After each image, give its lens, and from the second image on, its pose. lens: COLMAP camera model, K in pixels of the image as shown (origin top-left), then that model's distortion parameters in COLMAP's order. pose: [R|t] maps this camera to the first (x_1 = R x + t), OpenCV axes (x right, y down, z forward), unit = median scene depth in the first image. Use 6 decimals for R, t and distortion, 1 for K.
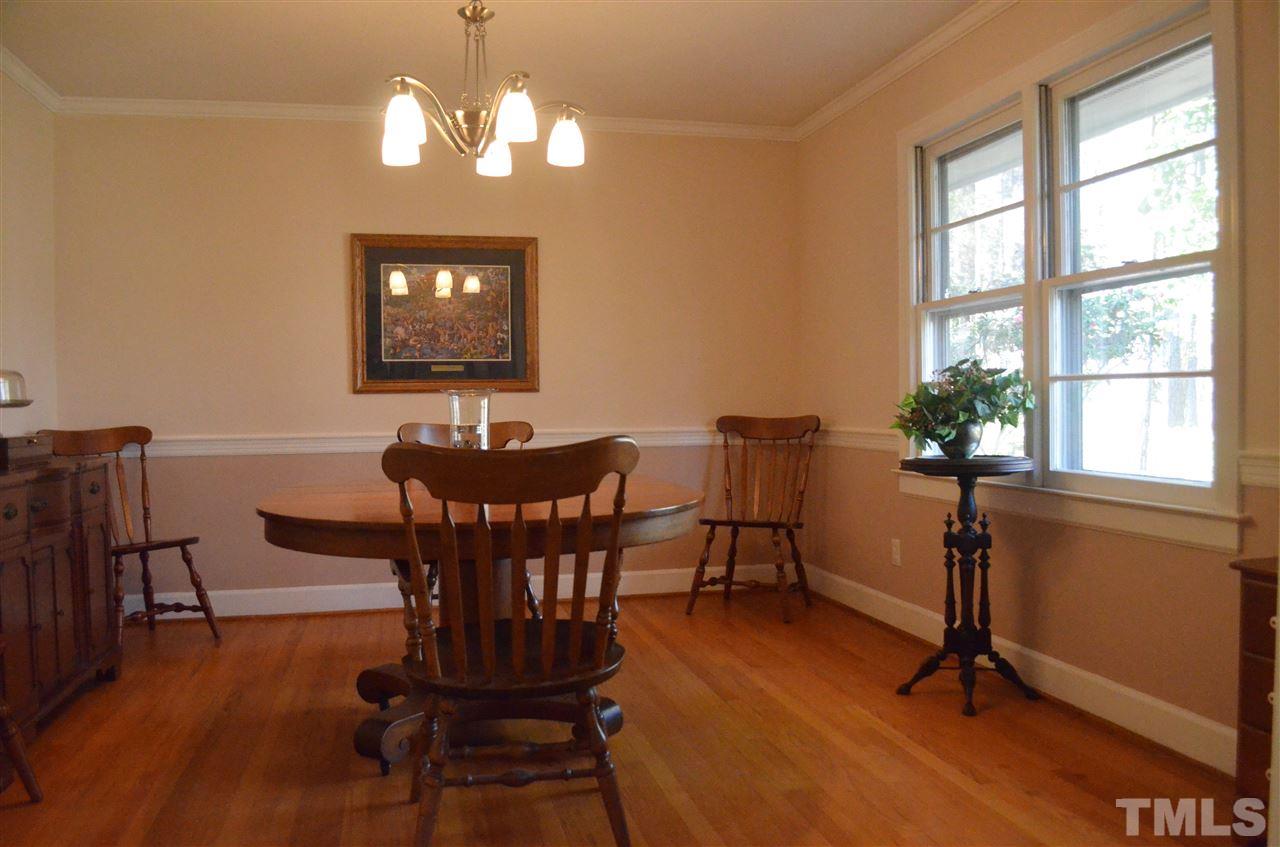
lens RADIAL K [[1023.2, 0, 646.8], [0, 1023.2, 430.2], [0, 0, 1]] dist [-0.069300, 0.000693]
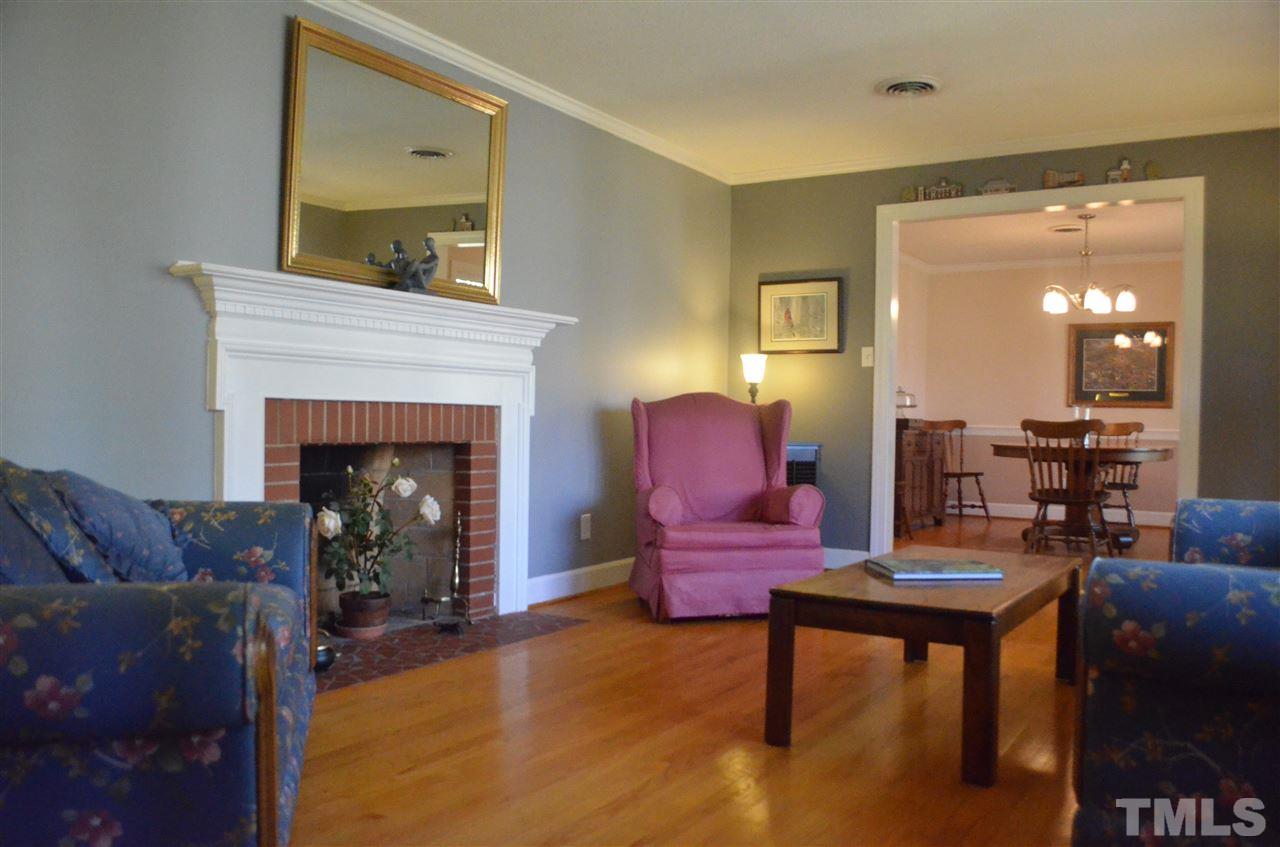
lens RADIAL K [[1023.2, 0, 642.6], [0, 1023.2, 425.8], [0, 0, 1]] dist [-0.069300, 0.000693]
pose [[0.700958, 0.034183, -0.712383, 0.562651], [-0.050152, 0.998741, -0.001424, 0.046519], [0.711437, 0.036726, 0.701790, -0.997598]]
